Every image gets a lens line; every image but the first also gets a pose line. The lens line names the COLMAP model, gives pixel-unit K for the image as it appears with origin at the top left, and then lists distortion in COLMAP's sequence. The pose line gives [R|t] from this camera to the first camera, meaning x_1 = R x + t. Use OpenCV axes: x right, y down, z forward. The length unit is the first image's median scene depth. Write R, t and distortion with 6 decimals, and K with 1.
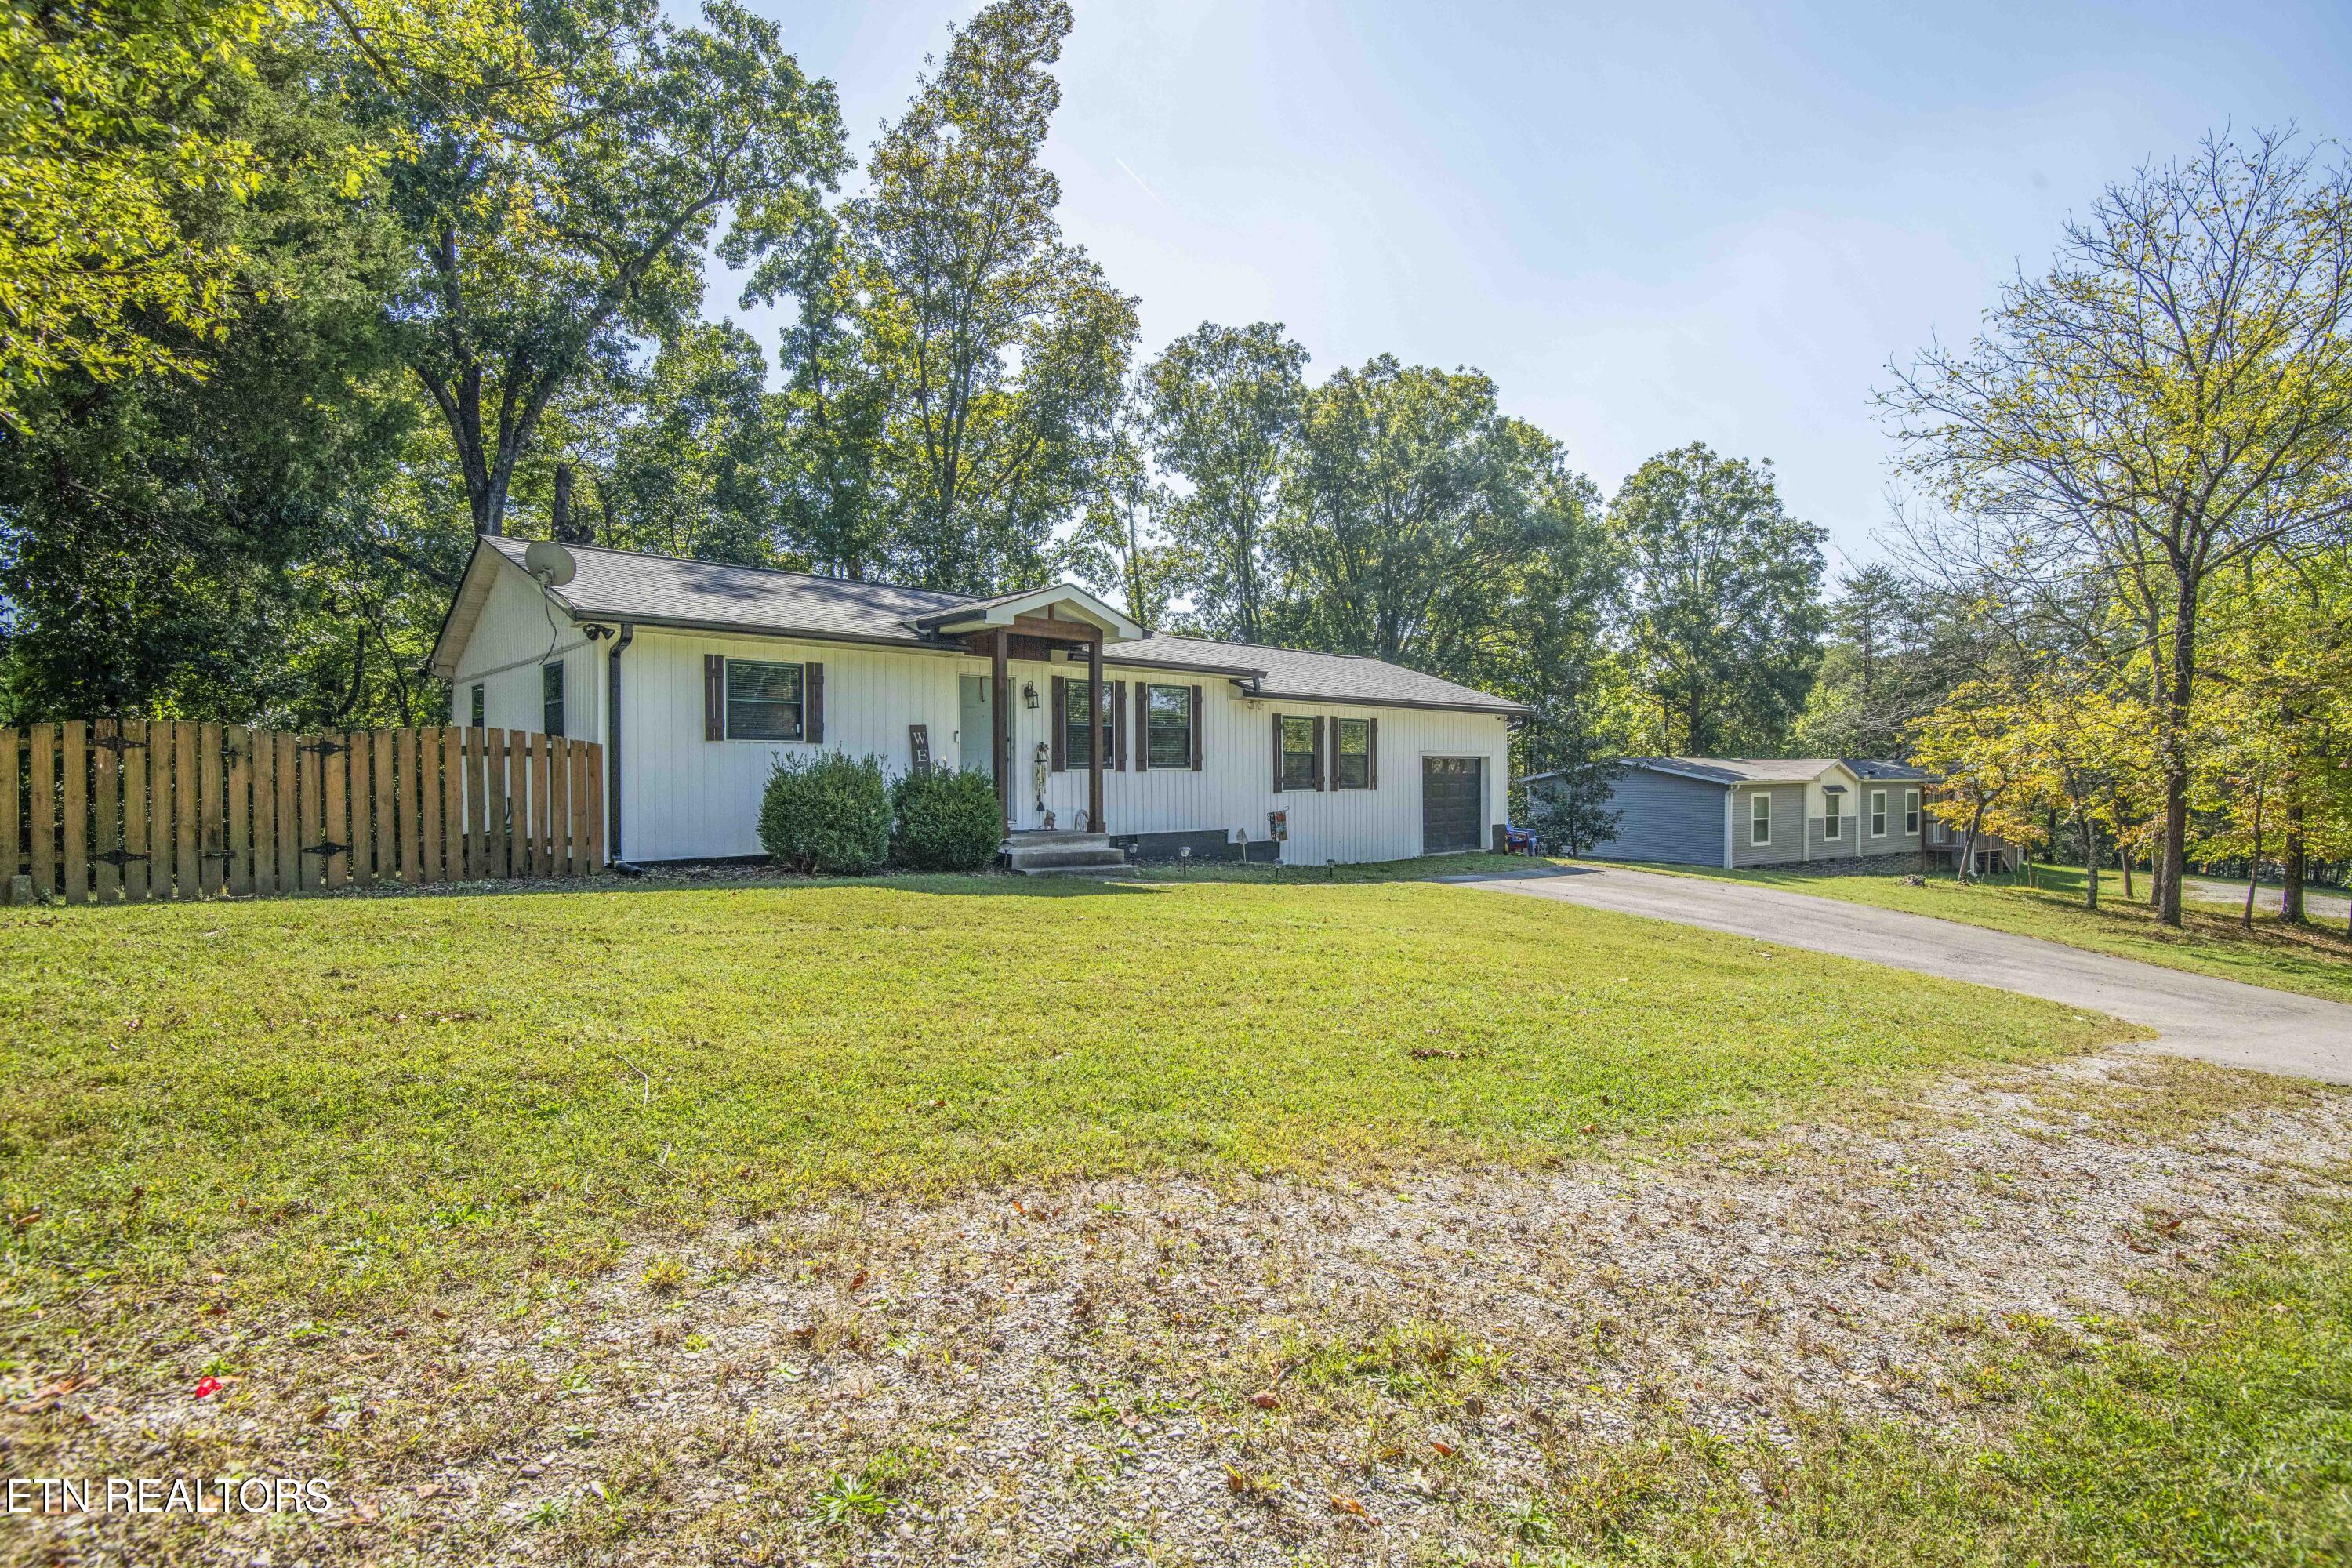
lens RADIAL K [[1086.9, 0, 1153.3], [0, 1086.9, 791.5], [0, 0, 1]] dist [-0.022020, -0.012135]
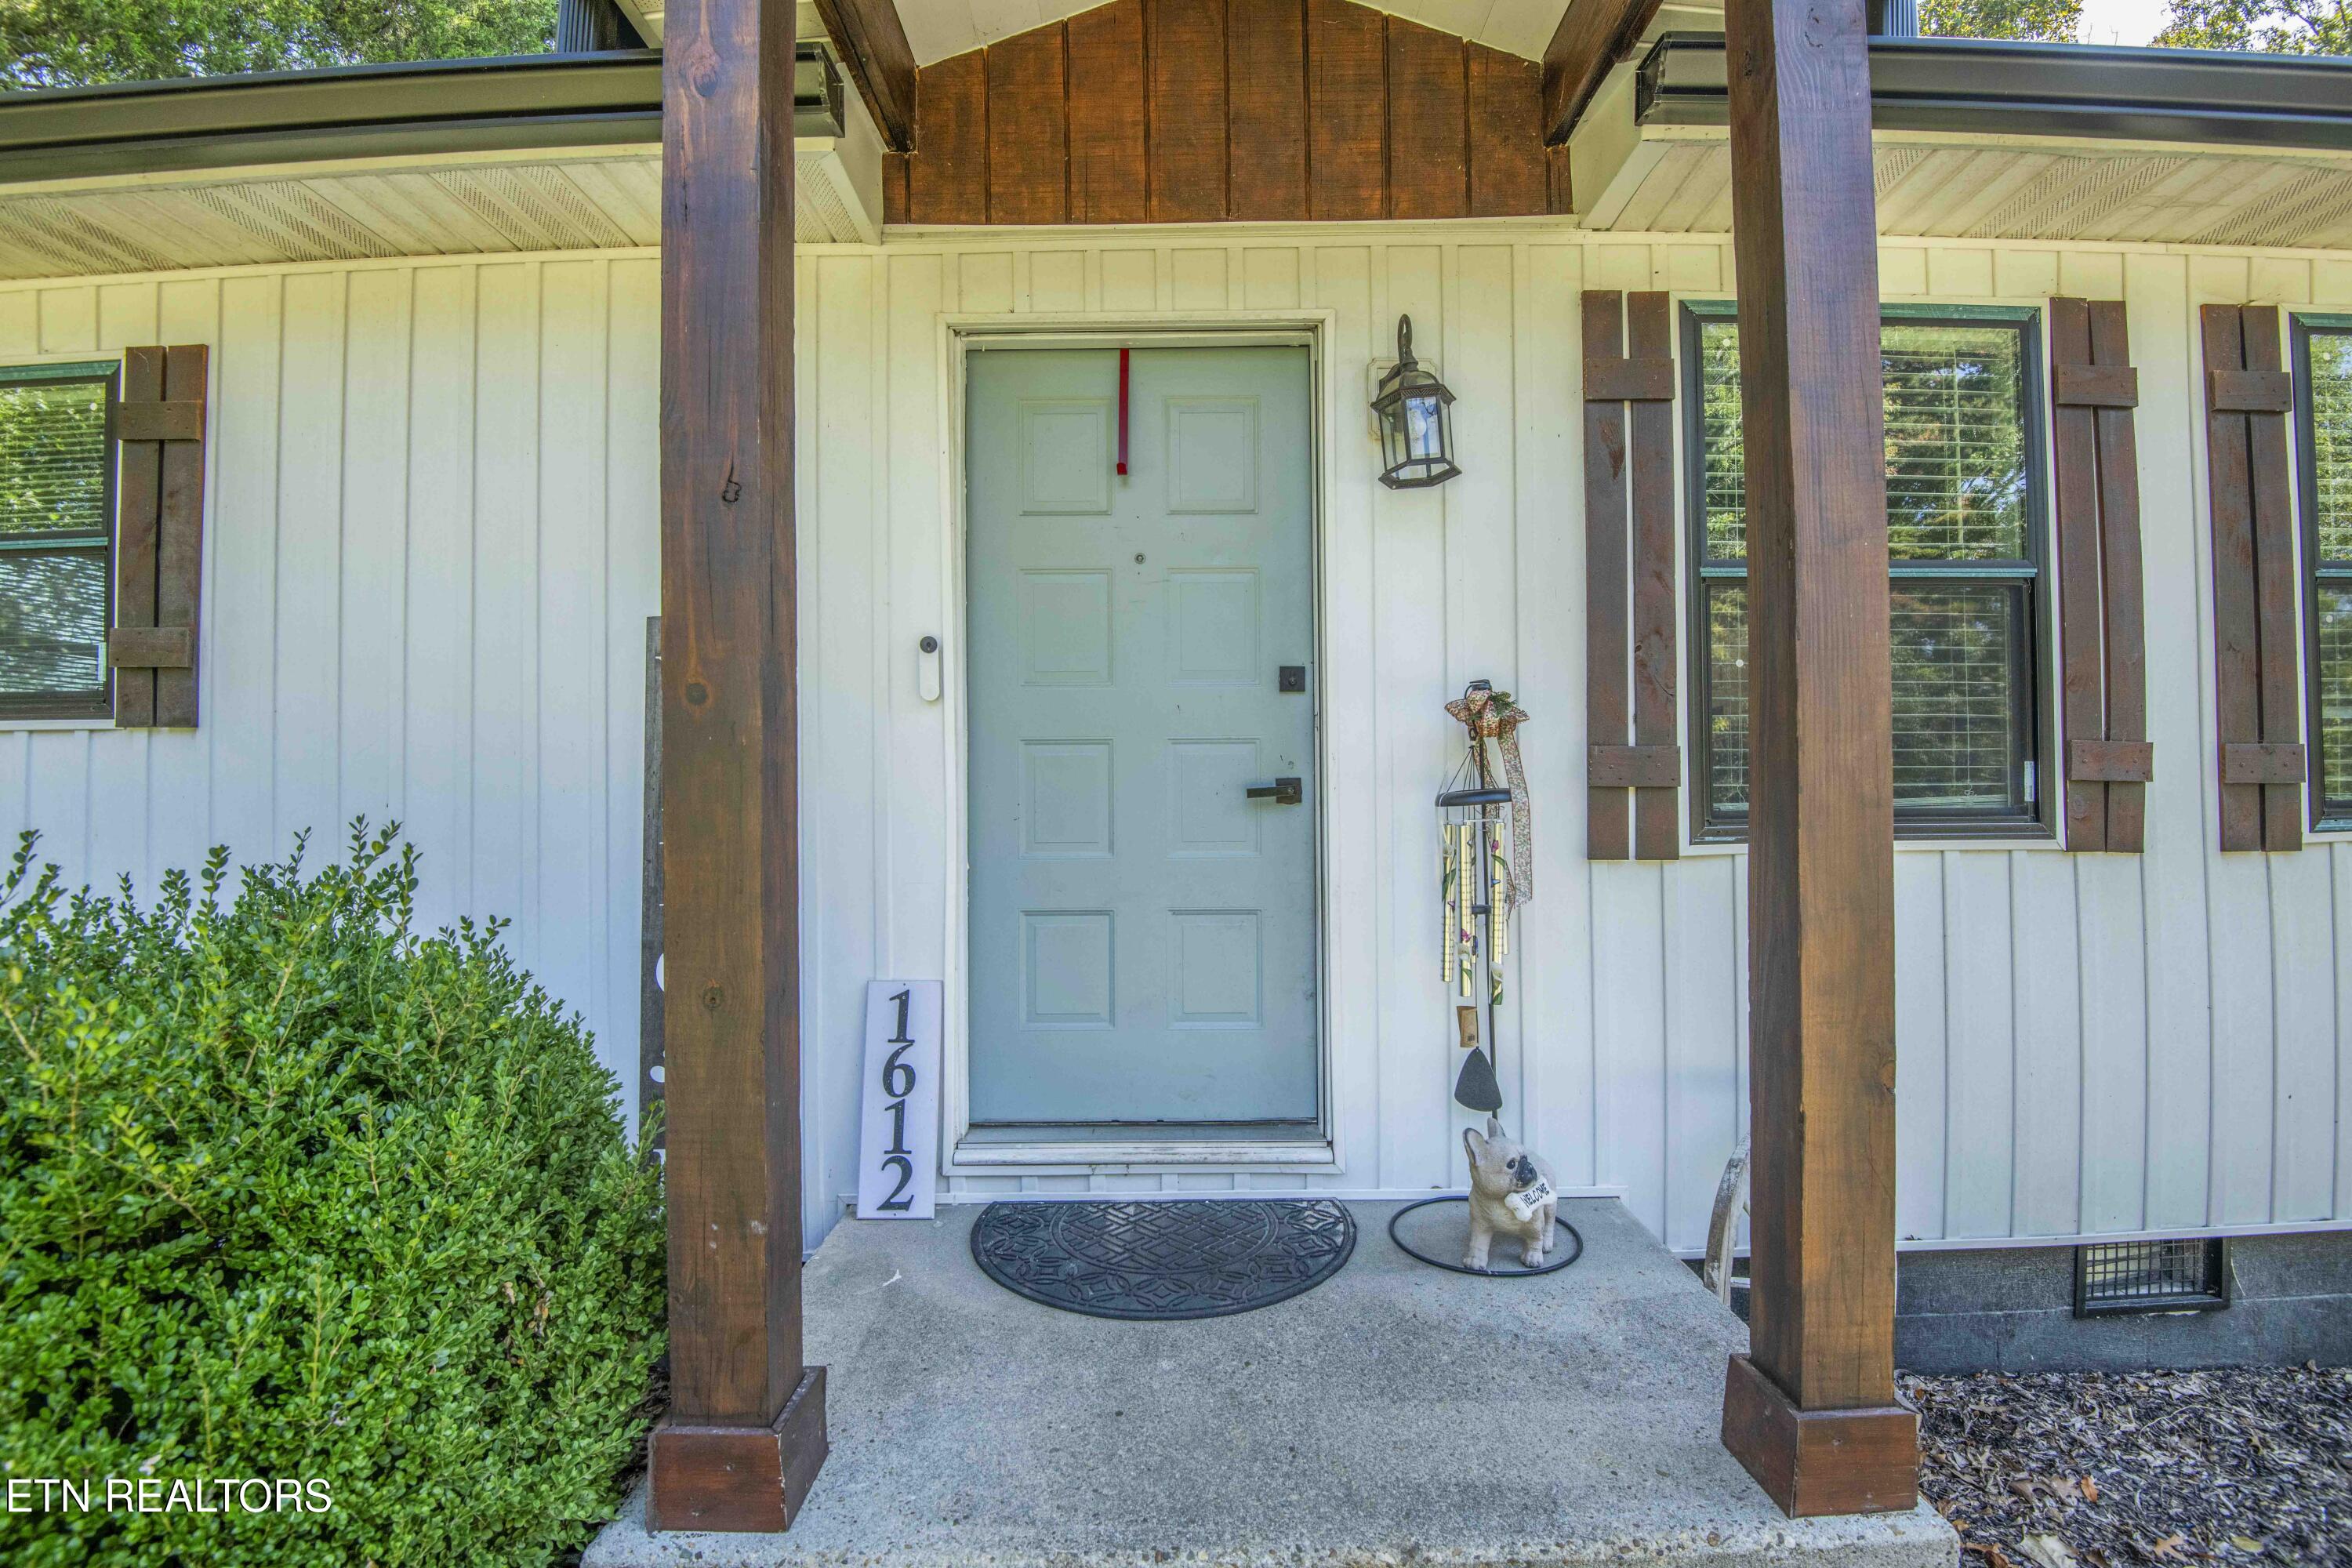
lens RADIAL K [[1086.9, 0, 1197.8], [0, 1086.9, 799.7], [0, 0, 1]] dist [-0.022020, -0.012135]
pose [[0.732318, -0.010110, -0.680887, -0.018568], [-0.004557, 0.999795, -0.019747, -0.019739], [0.680947, 0.017564, 0.732122, 0.691916]]
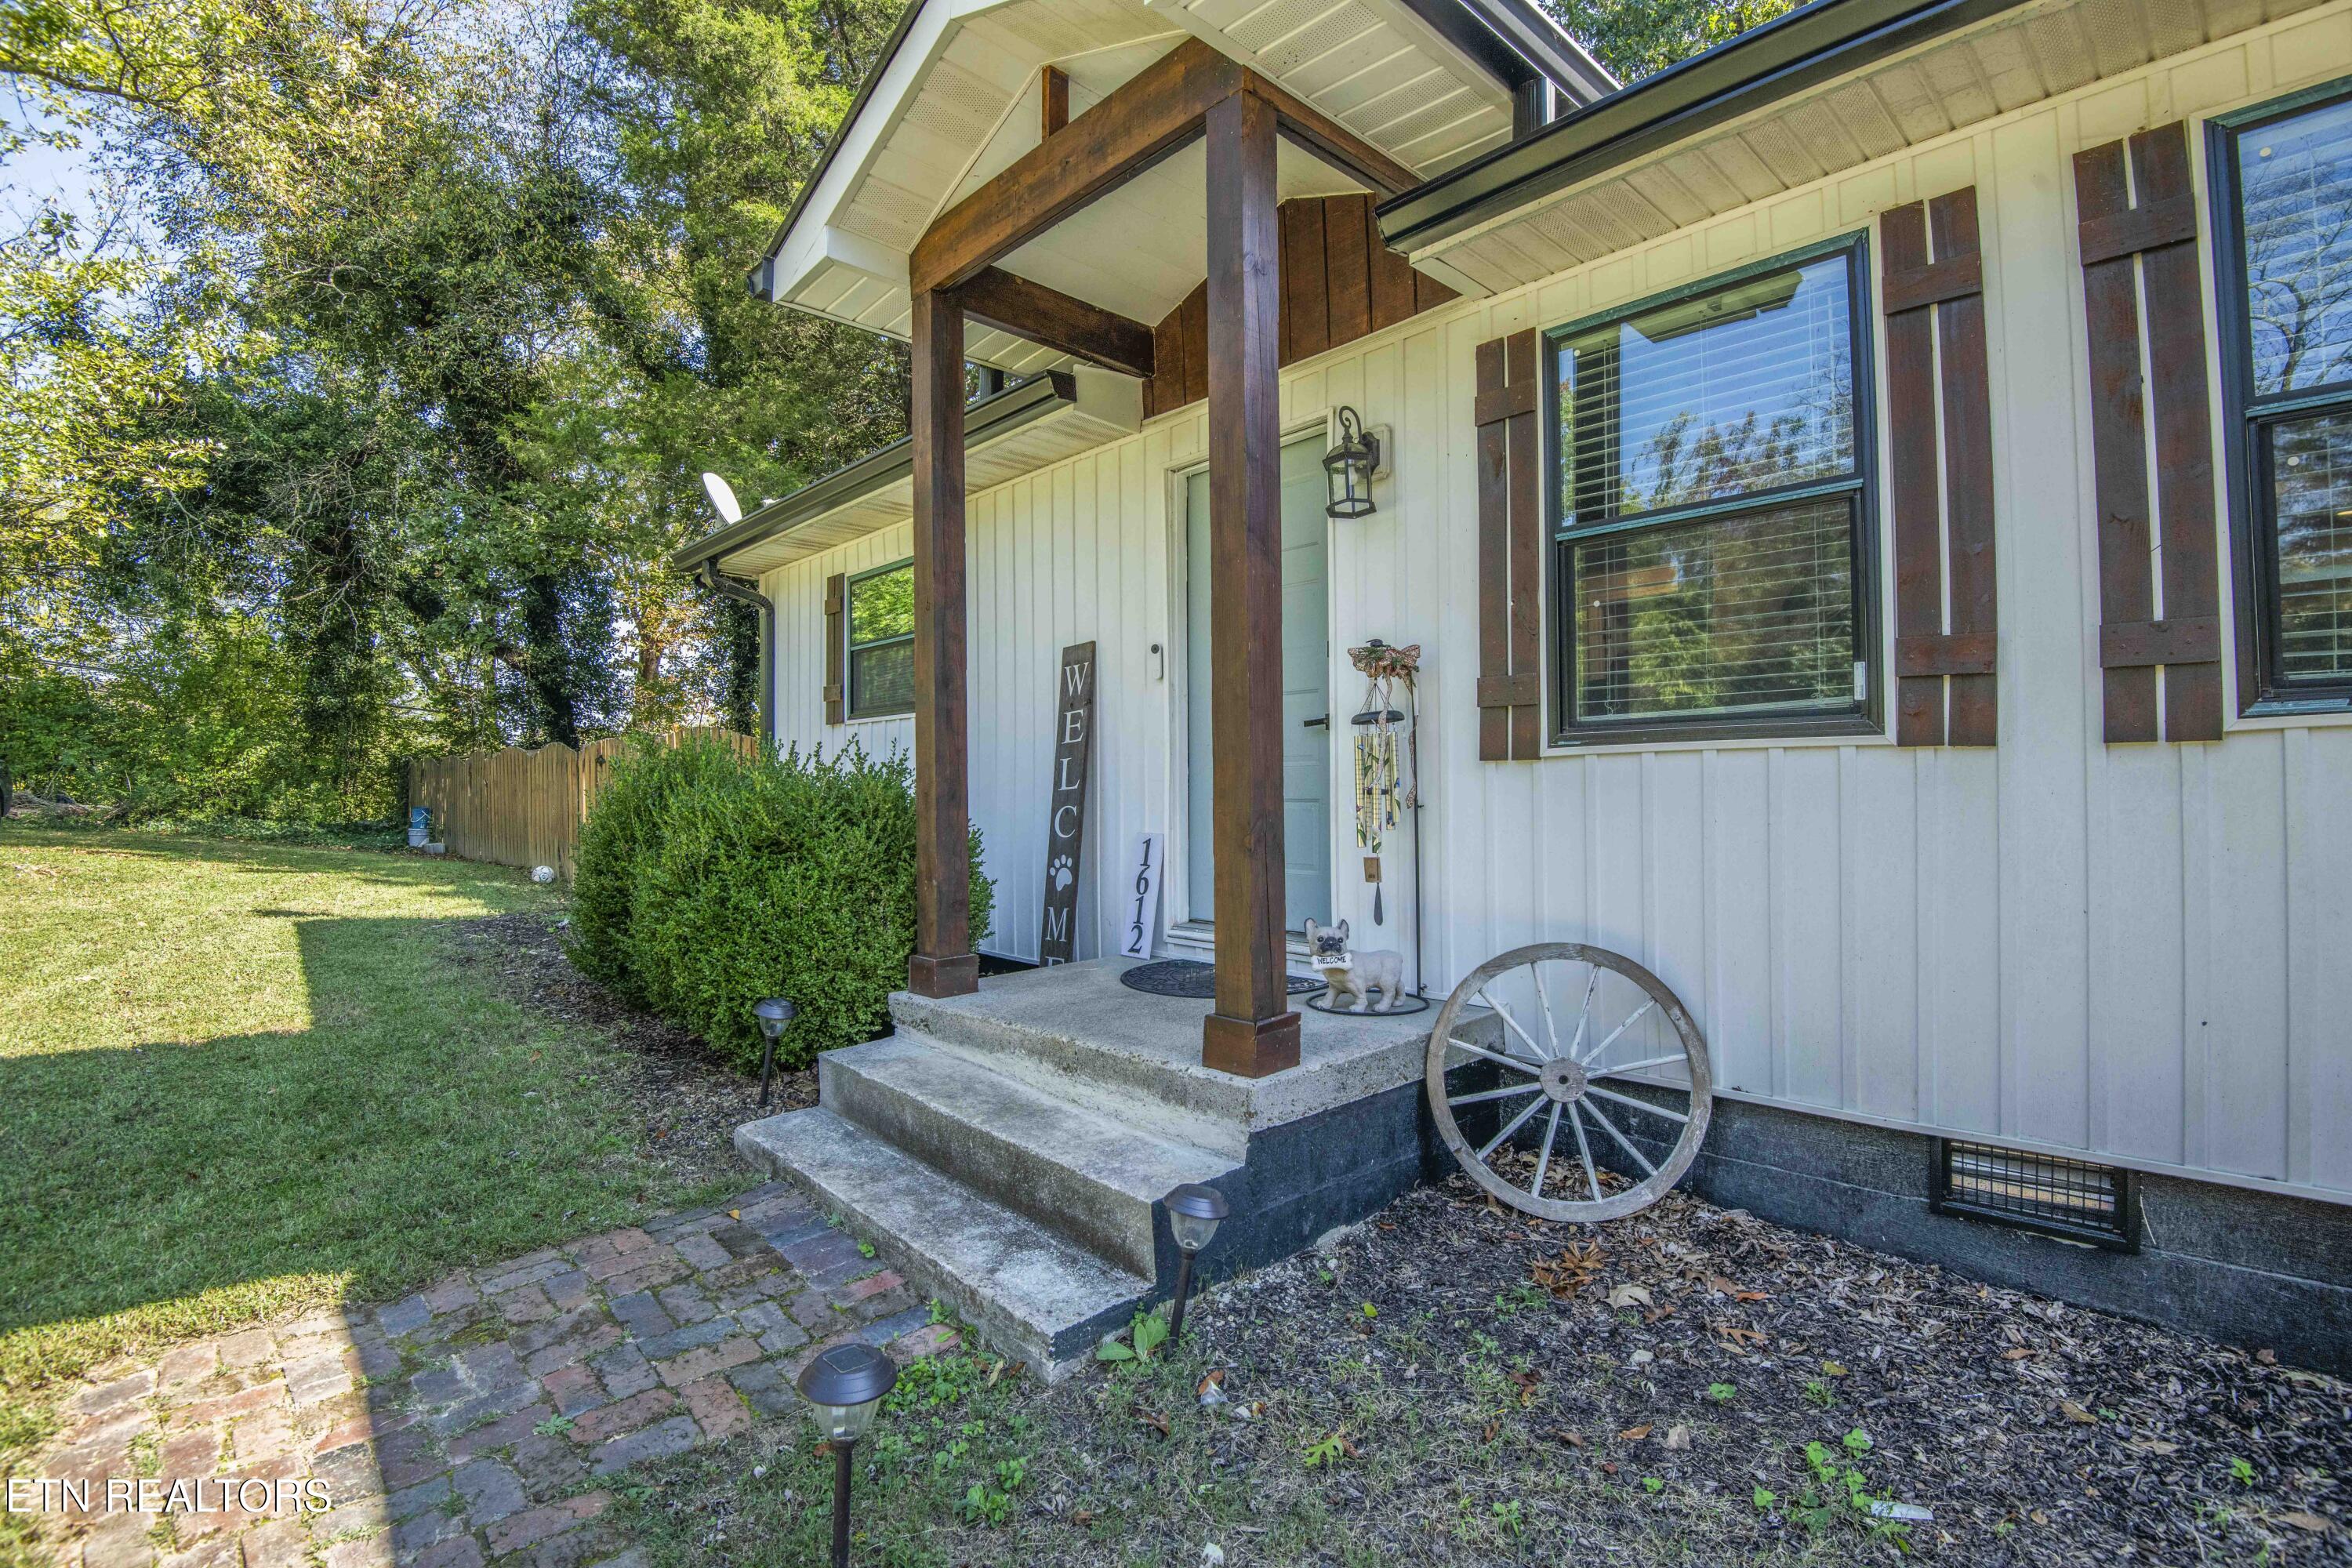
lens RADIAL K [[1086.9, 0, 1173.4], [0, 1086.9, 776.0], [0, 0, 1]] dist [-0.022020, -0.012135]
pose [[0.002574, -0.014358, -0.999894, 0.113998], [-0.012486, 0.999819, -0.014389, -0.008930], [0.999919, 0.012521, 0.002394, 0.773037]]
